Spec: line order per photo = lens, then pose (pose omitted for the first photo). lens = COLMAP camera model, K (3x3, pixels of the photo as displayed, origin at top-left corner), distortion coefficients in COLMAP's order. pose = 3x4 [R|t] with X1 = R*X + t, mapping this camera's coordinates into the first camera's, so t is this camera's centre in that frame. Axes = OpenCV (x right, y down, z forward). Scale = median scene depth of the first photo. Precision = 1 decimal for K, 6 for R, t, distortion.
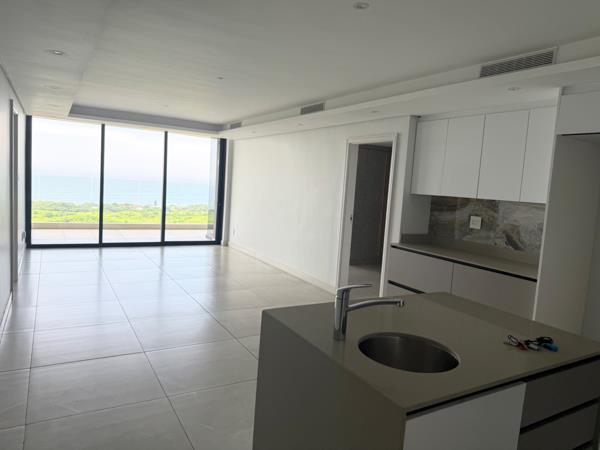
lens RADIAL K [[422.7, 0, 308.5], [0, 422.7, 223.0], [0, 0, 1]] dist [0.101781, -0.162286]
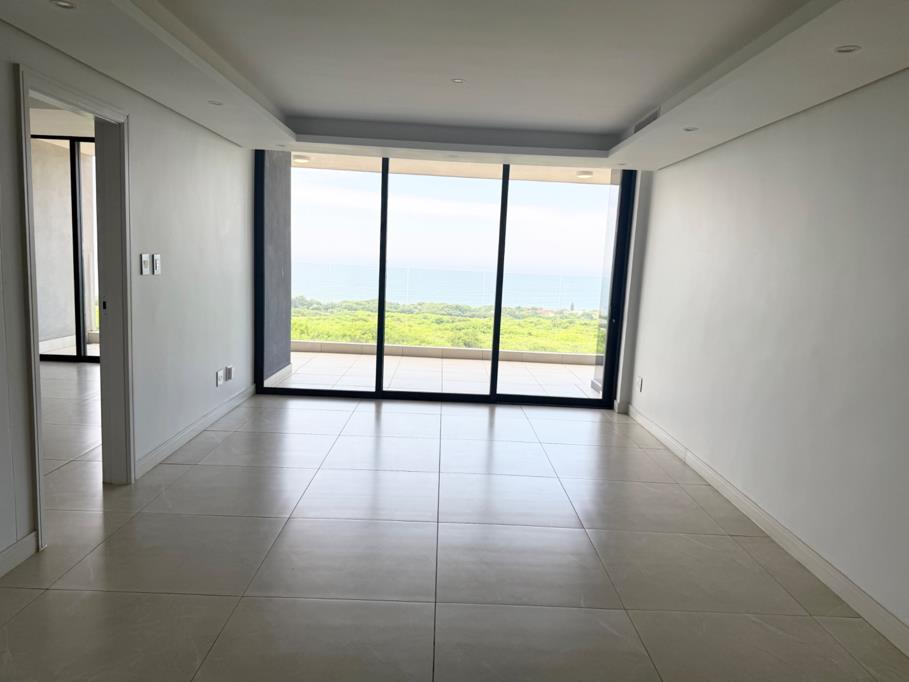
lens RADIAL K [[640.4, 0, 467.3], [0, 640.4, 338.0], [0, 0, 1]] dist [0.101781, -0.162286]
pose [[0.872809, 0.037442, -0.486623, -0.013501], [-0.037111, 0.999258, 0.010322, -0.023758], [0.486649, 0.009050, 0.873551, 0.311222]]
